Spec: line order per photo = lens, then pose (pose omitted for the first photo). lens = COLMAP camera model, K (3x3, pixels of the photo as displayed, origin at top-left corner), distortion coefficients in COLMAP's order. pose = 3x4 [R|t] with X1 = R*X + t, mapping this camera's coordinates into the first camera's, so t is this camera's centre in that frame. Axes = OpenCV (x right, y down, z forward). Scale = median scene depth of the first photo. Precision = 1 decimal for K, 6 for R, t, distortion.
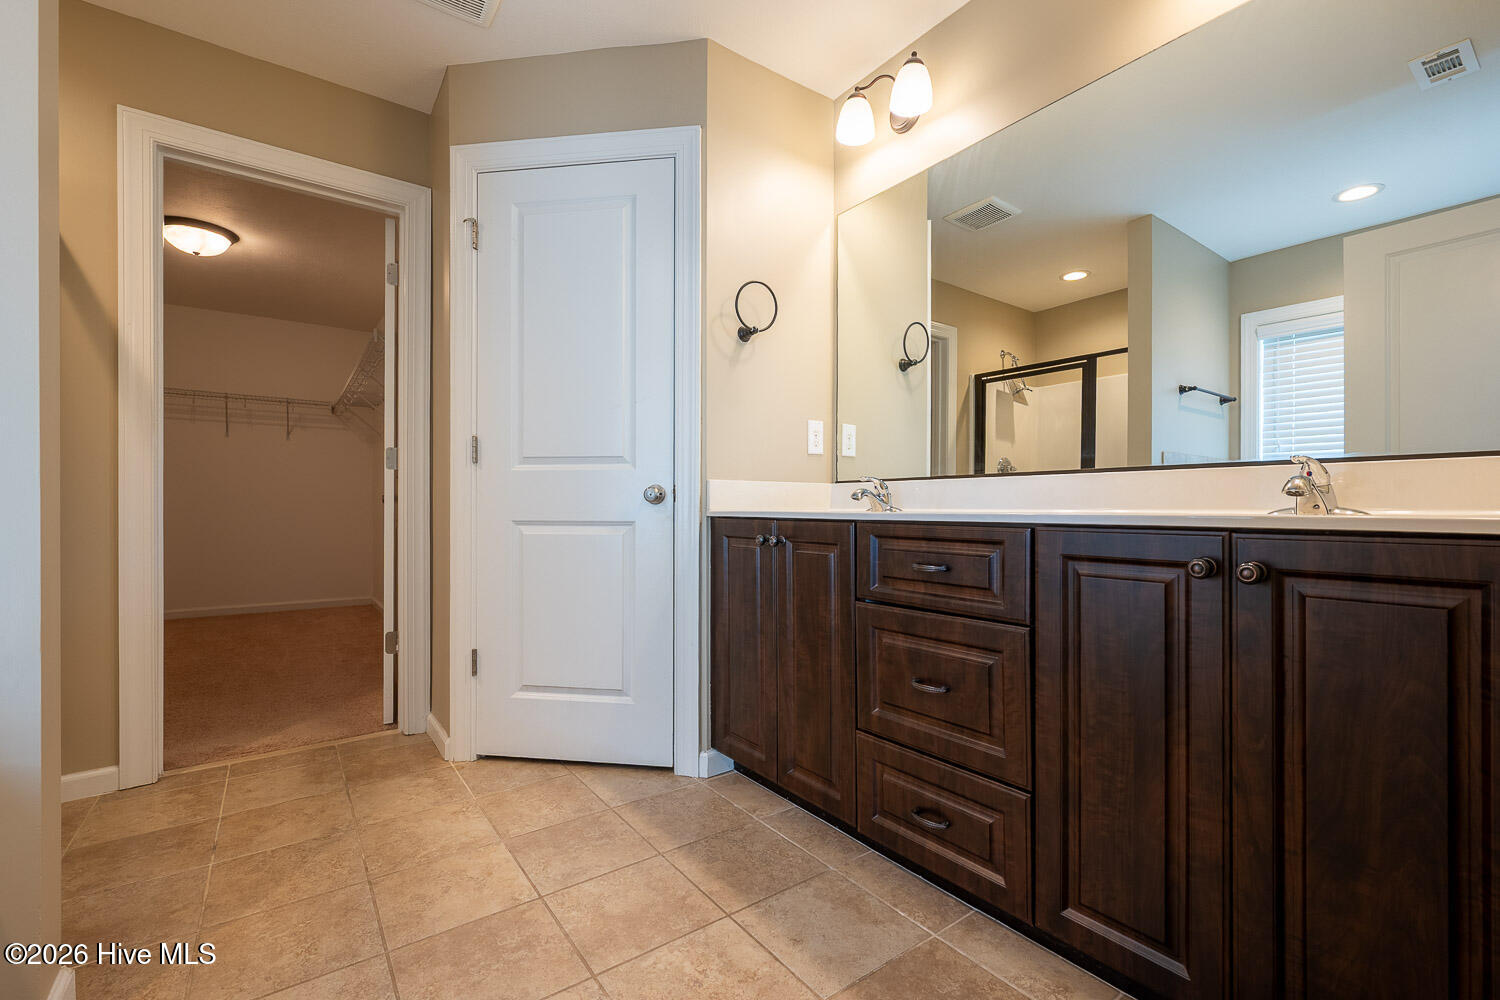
lens RADIAL K [[656.3, 0, 753.0], [0, 656.3, 505.8], [0, 0, 1]] dist [0.002307, 0.000046]
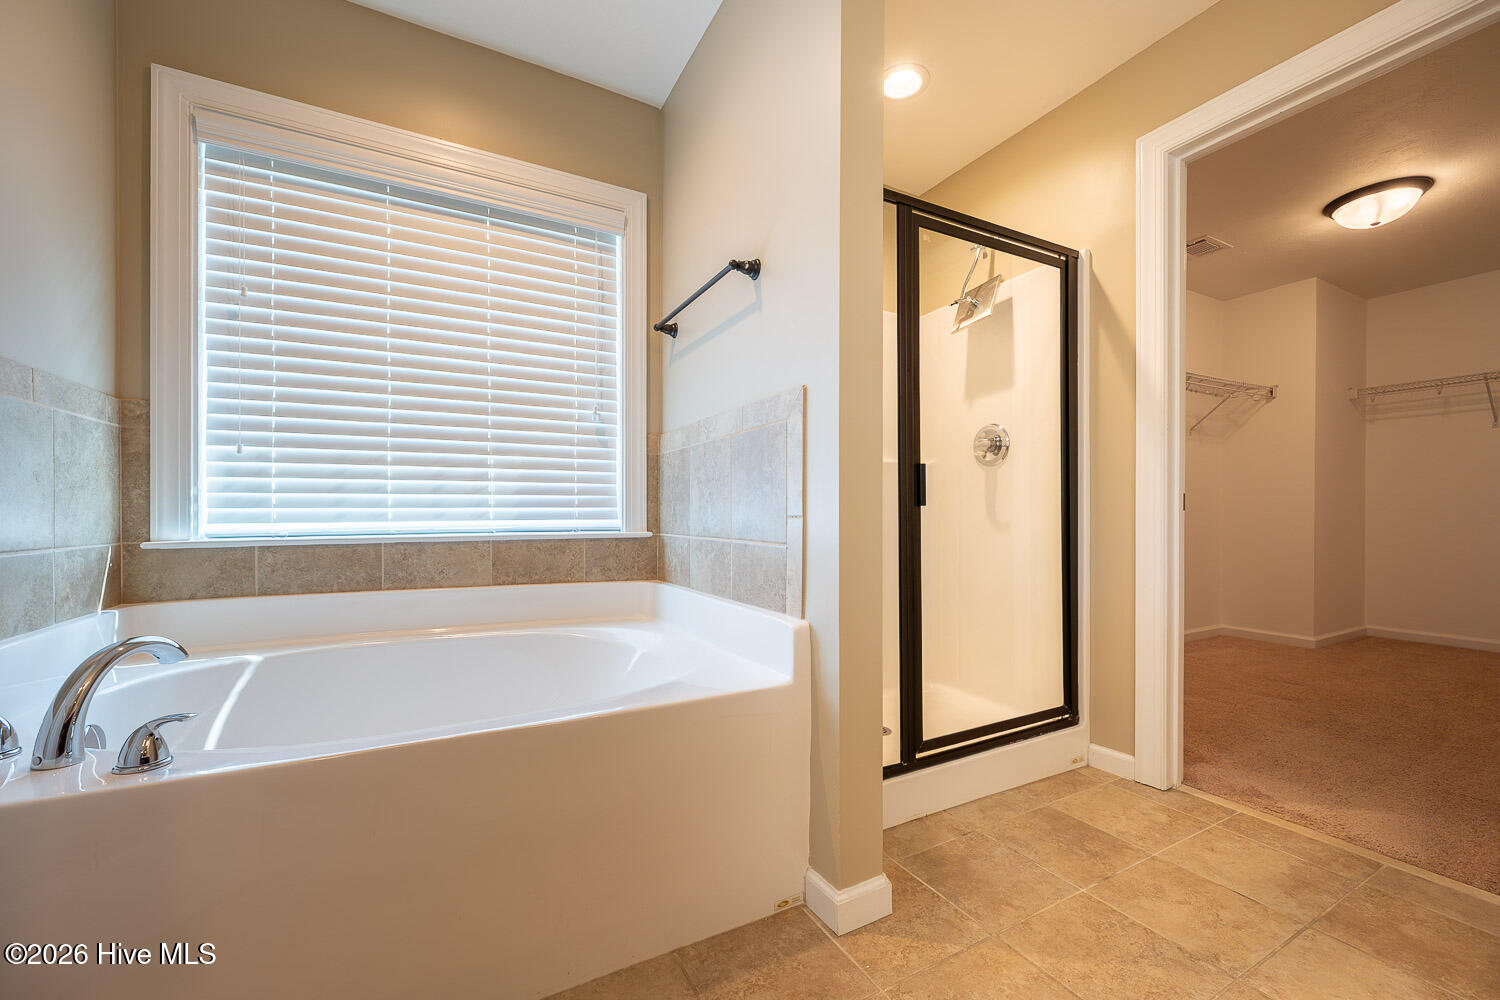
lens RADIAL K [[602.1, 0, 754.0], [0, 602.1, 504.2], [0, 0, 1]] dist [0.008722, -0.000136]
pose [[-0.115199, -0.016382, -0.993207, 0.076492], [-0.002779, 0.999865, -0.016170, 0.004402], [0.993339, 0.000897, -0.115229, 0.465968]]
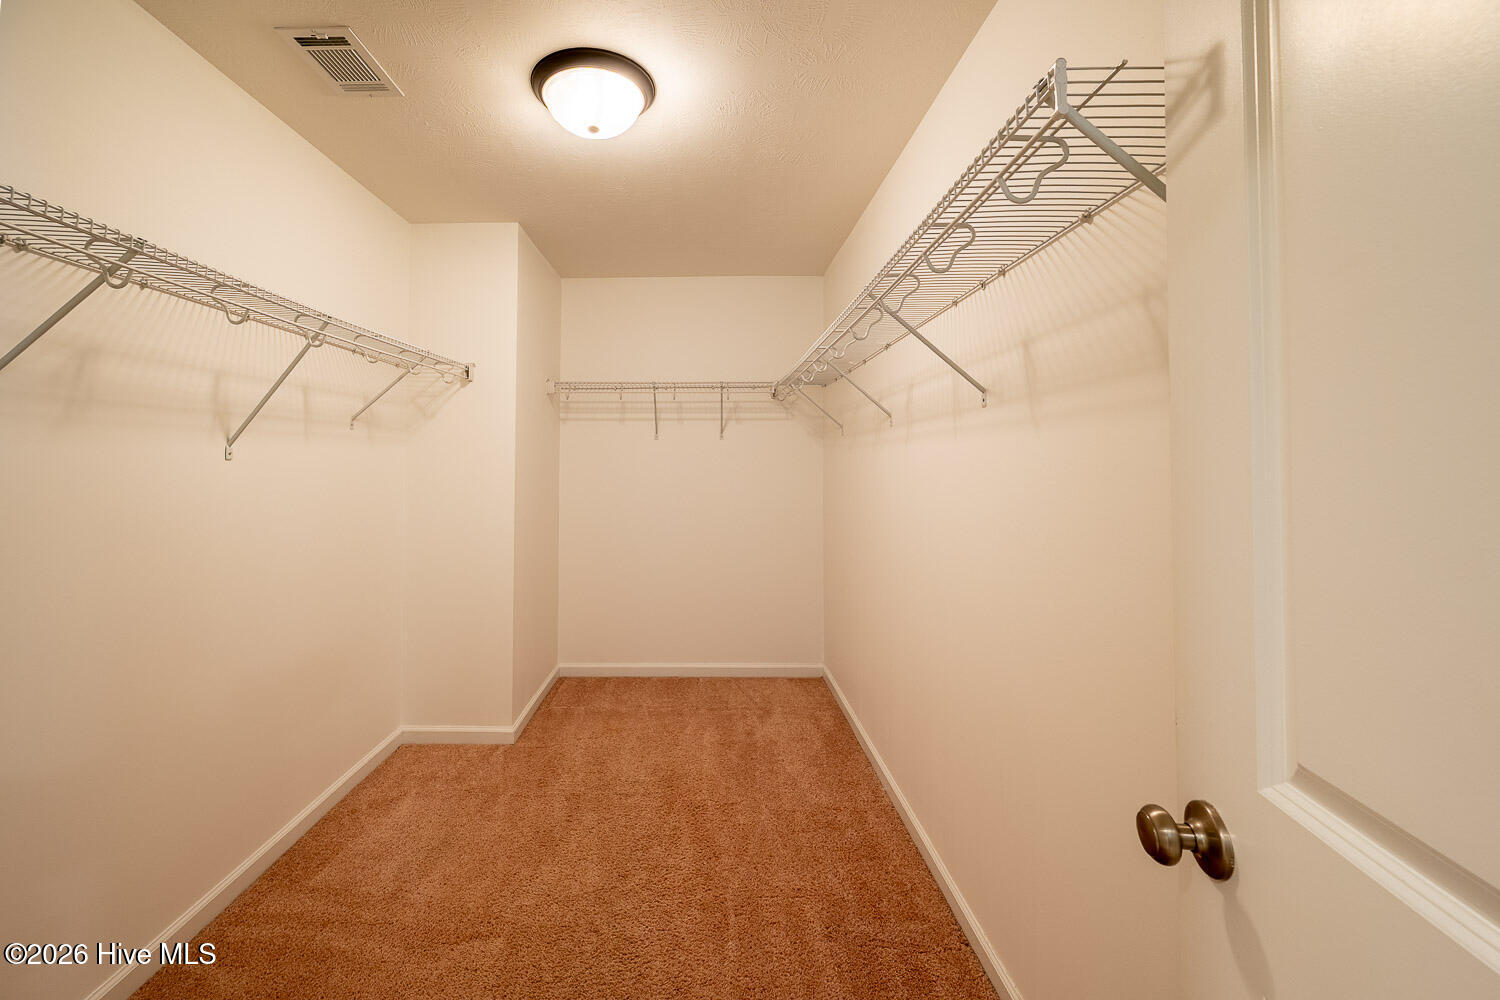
lens RADIAL K [[602.1, 0, 696.9], [0, 602.1, 459.4], [0, 0, 1]] dist [0.008722, -0.000136]
pose [[0.803124, -0.010085, -0.595726, -0.826097], [0.006818, 0.999947, -0.007736, -0.180929], [0.595773, 0.002151, 0.803150, 1.111545]]
